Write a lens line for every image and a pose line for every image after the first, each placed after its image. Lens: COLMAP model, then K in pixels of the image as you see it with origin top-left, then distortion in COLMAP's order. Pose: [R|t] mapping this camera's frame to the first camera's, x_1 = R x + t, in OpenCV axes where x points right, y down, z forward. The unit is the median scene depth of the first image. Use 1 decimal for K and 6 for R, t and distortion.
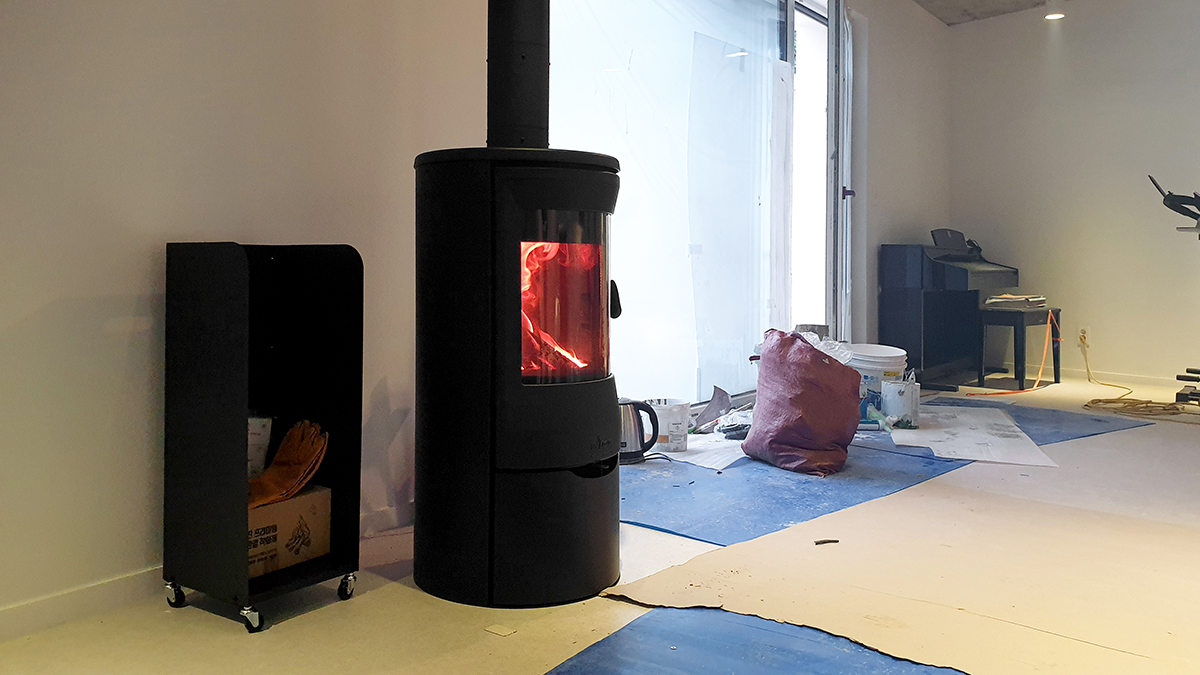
lens RADIAL K [[1003.3, 0, 601.0], [0, 1003.3, 265.8], [0, 0, 1]] dist [0.032603, -0.066418]
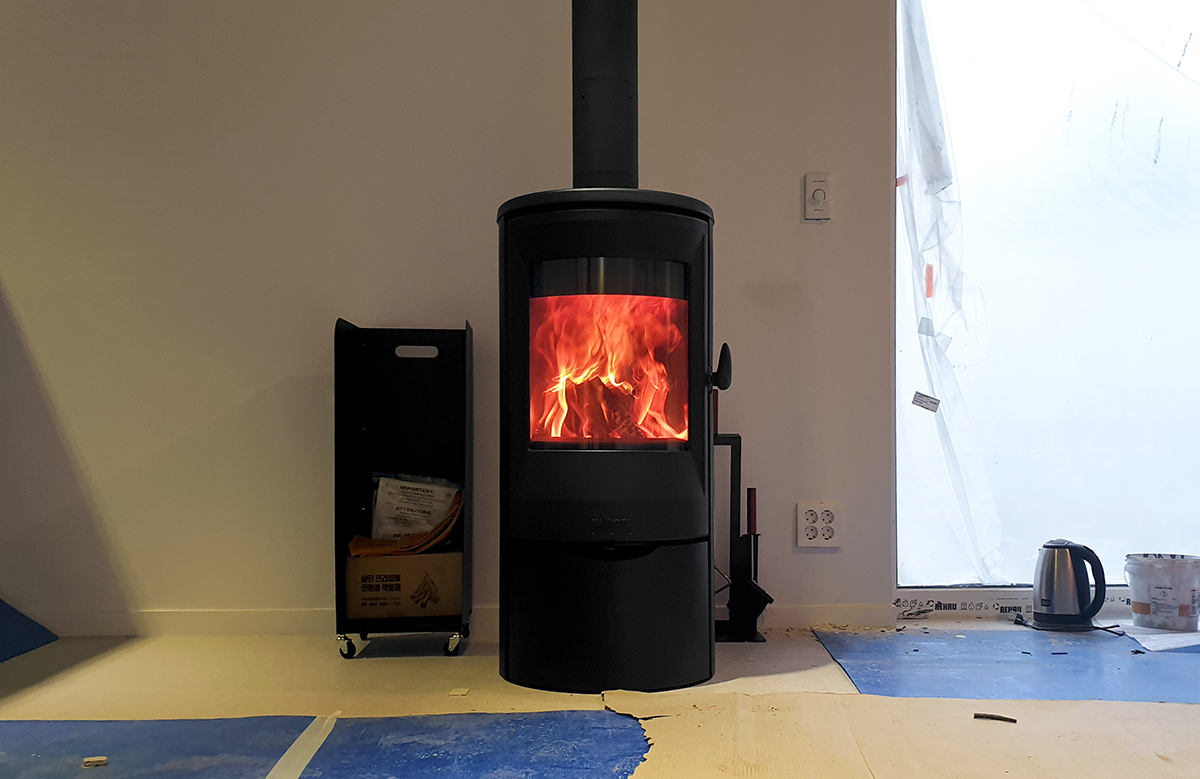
lens RADIAL K [[1193.0, 0, 648.3], [0, 1193.0, 429.7], [0, 0, 1]] dist [-0.020678, 0.000000]
pose [[0.621902, -0.013617, -0.782976, 0.804501], [-0.005080, 0.999758, -0.021422, 0.111719], [0.783078, 0.017300, 0.621683, 0.357680]]
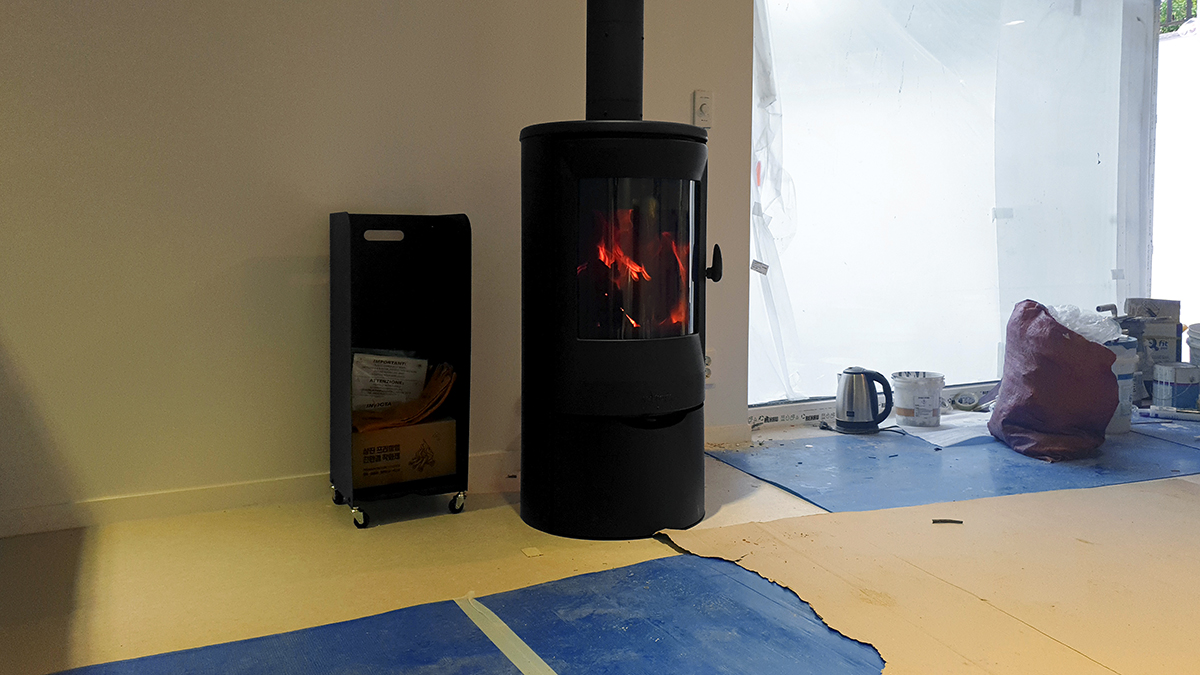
lens RADIAL K [[1003.3, 0, 663.4], [0, 1003.3, 290.5], [0, 0, 1]] dist [0.032603, -0.066418]
pose [[0.895869, 0.016417, -0.444015, 0.452550], [0.005624, 0.998818, 0.048278, 0.013163], [0.444282, -0.045748, 0.894718, 0.060735]]
